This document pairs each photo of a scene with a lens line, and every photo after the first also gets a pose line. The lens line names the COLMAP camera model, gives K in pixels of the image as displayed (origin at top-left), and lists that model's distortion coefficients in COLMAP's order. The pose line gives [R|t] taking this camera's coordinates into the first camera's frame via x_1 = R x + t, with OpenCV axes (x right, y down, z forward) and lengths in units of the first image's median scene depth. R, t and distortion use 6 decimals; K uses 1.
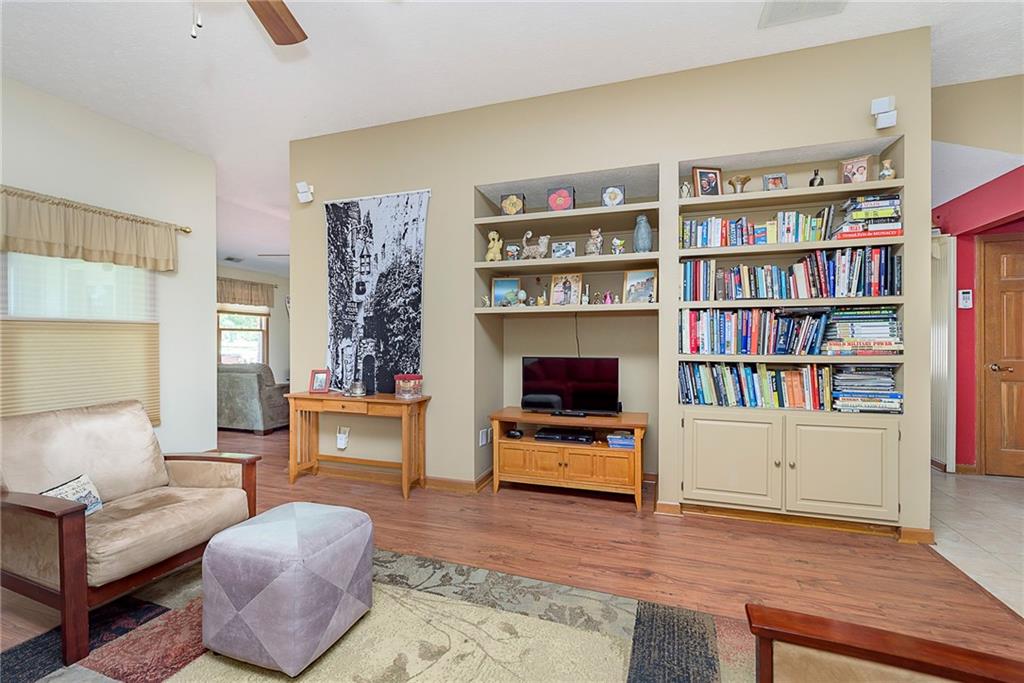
lens RADIAL K [[449.0, 0, 506.7], [0, 449.0, 342.4], [0, 0, 1]] dist [-0.001379, -0.000268]
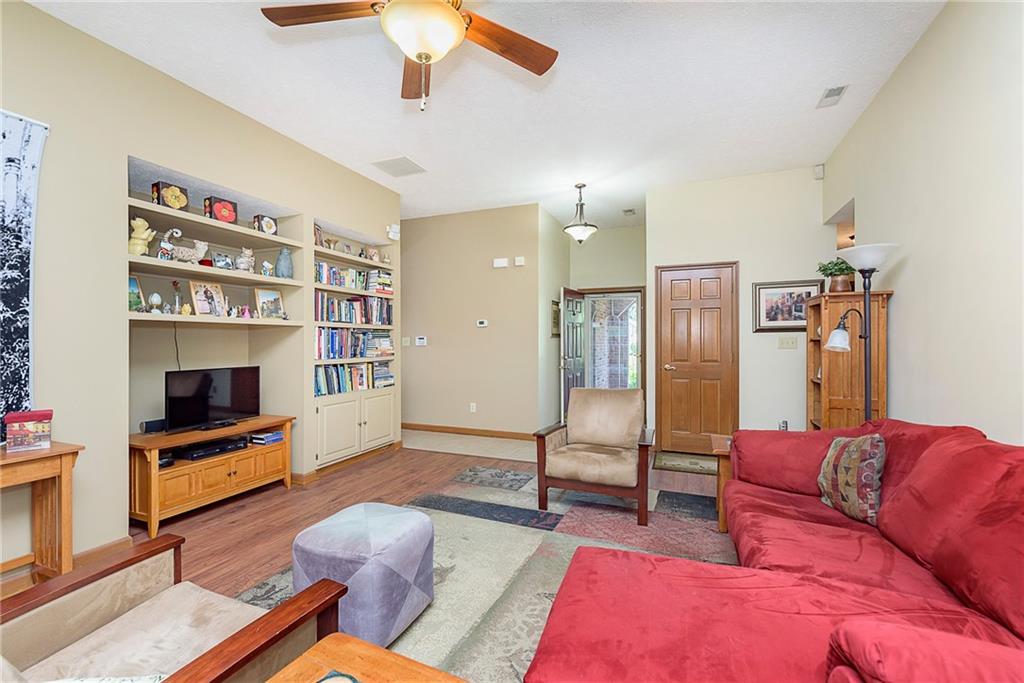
lens RADIAL K [[438.5, 0, 508.6], [0, 438.5, 341.2], [0, 0, 1]] dist [-0.000970, -0.000203]
pose [[0.055460, 0.001930, 0.998459, -0.879825], [0.003690, 0.999991, -0.002138, -0.025122], [-0.998454, 0.003803, 0.055452, 0.335941]]
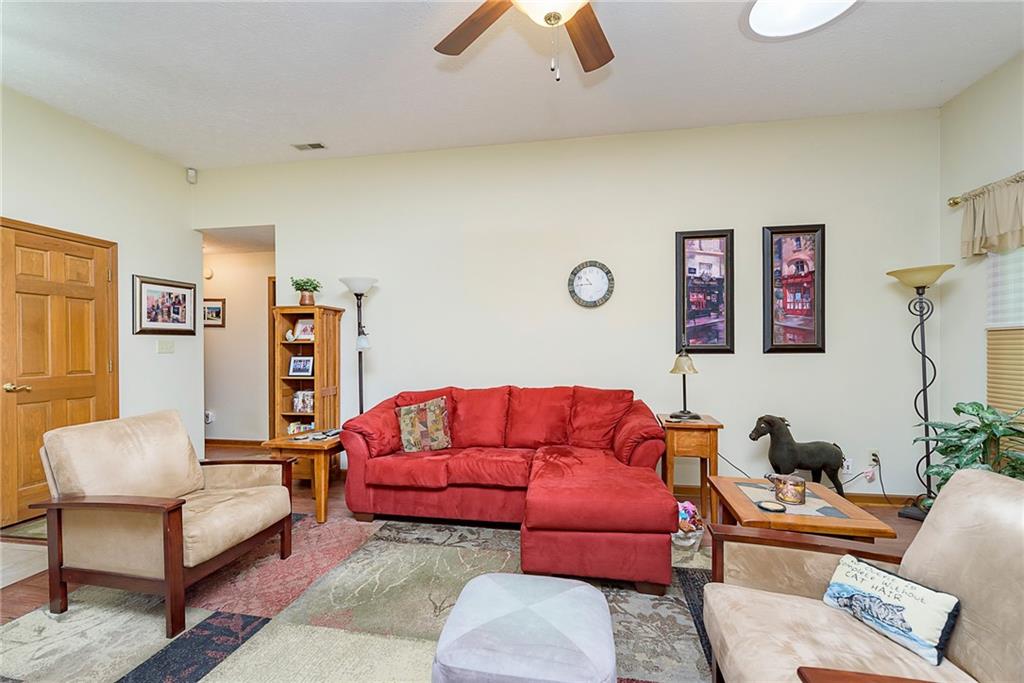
lens RADIAL K [[437.8, 0, 507.2], [0, 437.8, 348.4], [0, 0, 1]] dist [-0.000884, -0.000271]
pose [[-0.989444, 0.005522, -0.144811, -0.189455], [0.004844, 0.999976, 0.005031, -0.016417], [0.144835, 0.004276, -0.989447, 0.972308]]
